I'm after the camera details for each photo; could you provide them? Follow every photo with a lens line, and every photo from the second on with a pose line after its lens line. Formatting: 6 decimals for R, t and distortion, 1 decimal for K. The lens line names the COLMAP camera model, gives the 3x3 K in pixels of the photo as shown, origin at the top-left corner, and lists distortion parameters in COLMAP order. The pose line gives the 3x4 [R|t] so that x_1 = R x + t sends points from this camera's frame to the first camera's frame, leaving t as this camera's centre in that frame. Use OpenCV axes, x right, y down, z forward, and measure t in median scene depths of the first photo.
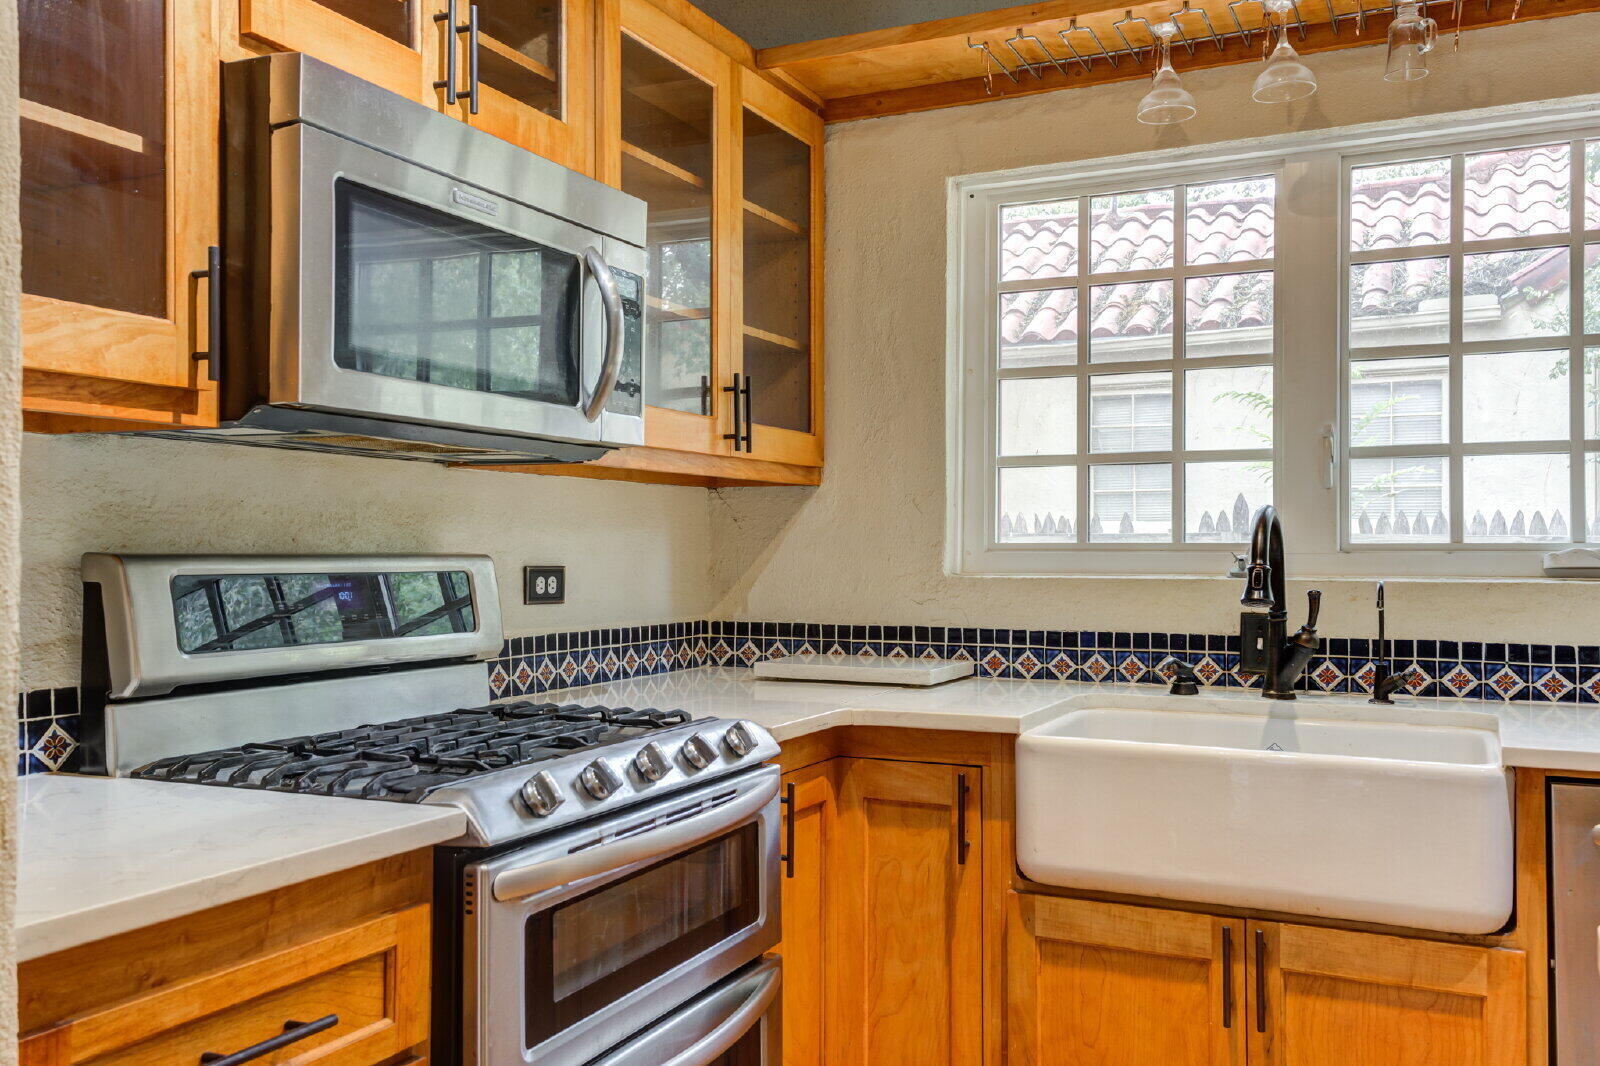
lens RADIAL K [[1359.6, 0, 795.0], [0, 1359.6, 528.8], [0, 0, 1]] dist [0.036059, -0.009289]
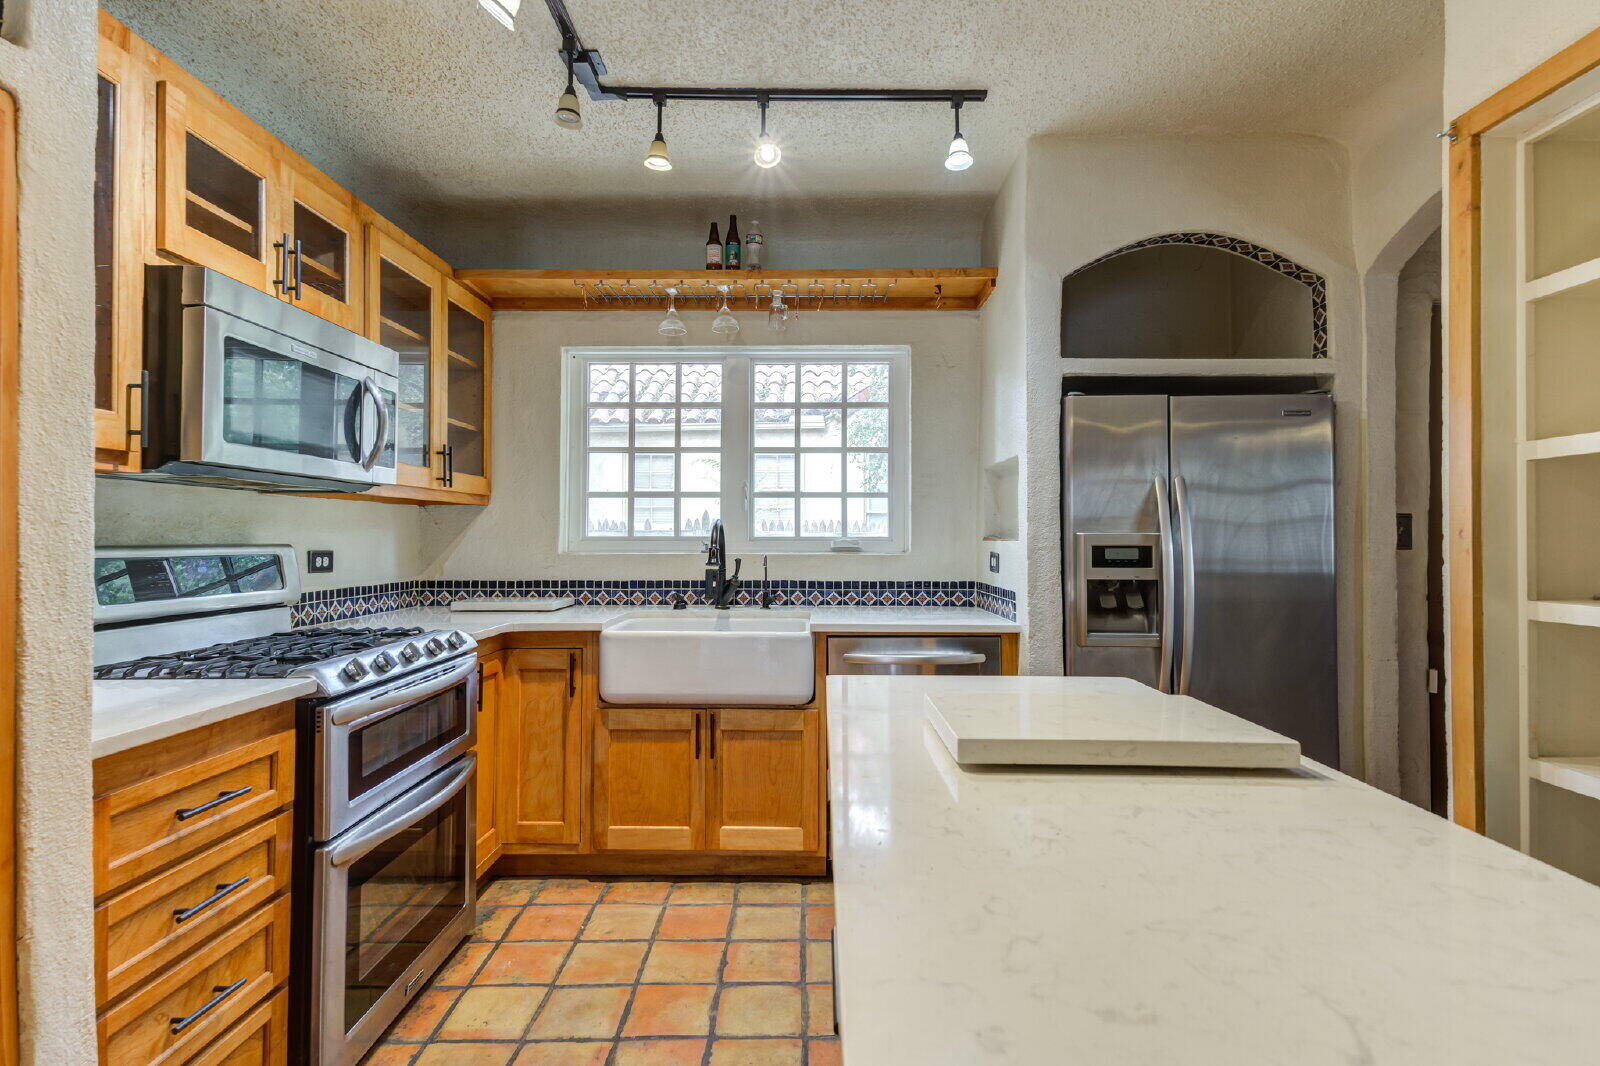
lens RADIAL K [[785.0, 0, 787.1], [0, 785.0, 520.0], [0, 0, 1]] dist [0.043542, -0.011388]
pose [[0.914102, 0.007883, 0.405408, -0.055557], [-0.004913, 0.999953, -0.008366, -0.006330], [-0.405455, 0.005656, 0.914098, -0.174492]]
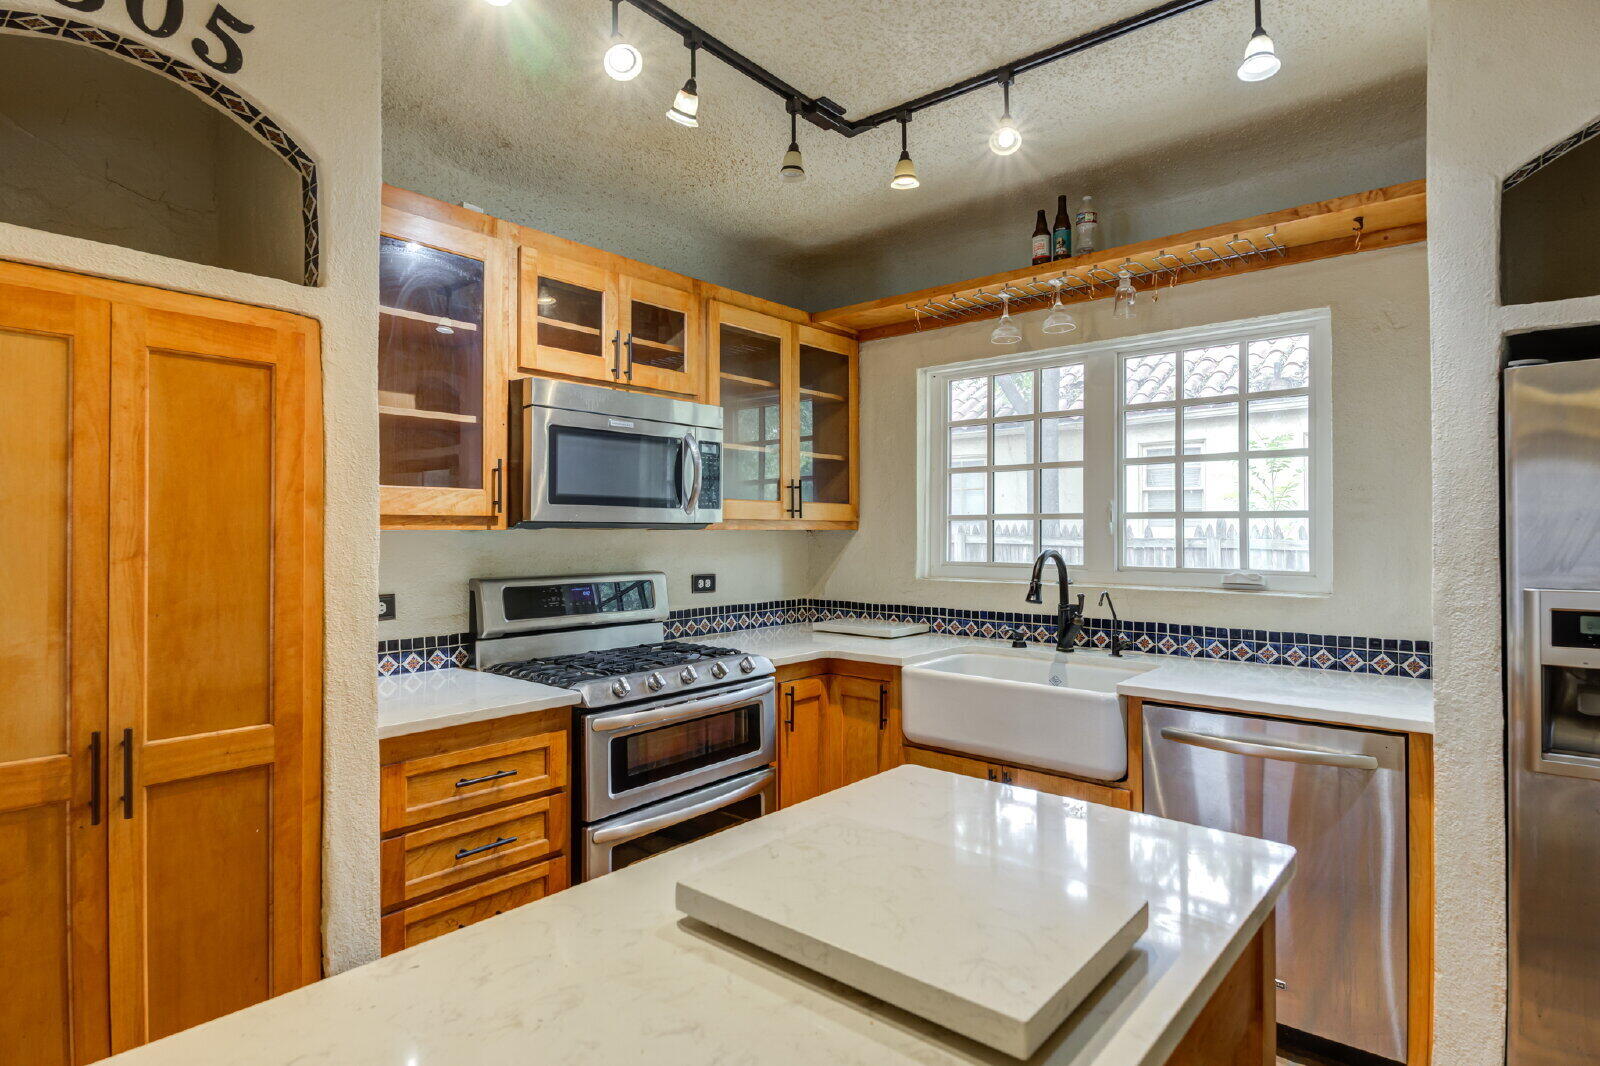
lens RADIAL K [[832.1, 0, 804.6], [0, 832.1, 520.7], [0, 0, 1]] dist [0.012448, -0.001621]
pose [[0.963891, -0.005351, -0.266243, 0.318404], [0.006262, 0.999977, 0.002572, -0.059816], [0.266223, -0.004146, 0.963903, -0.190257]]
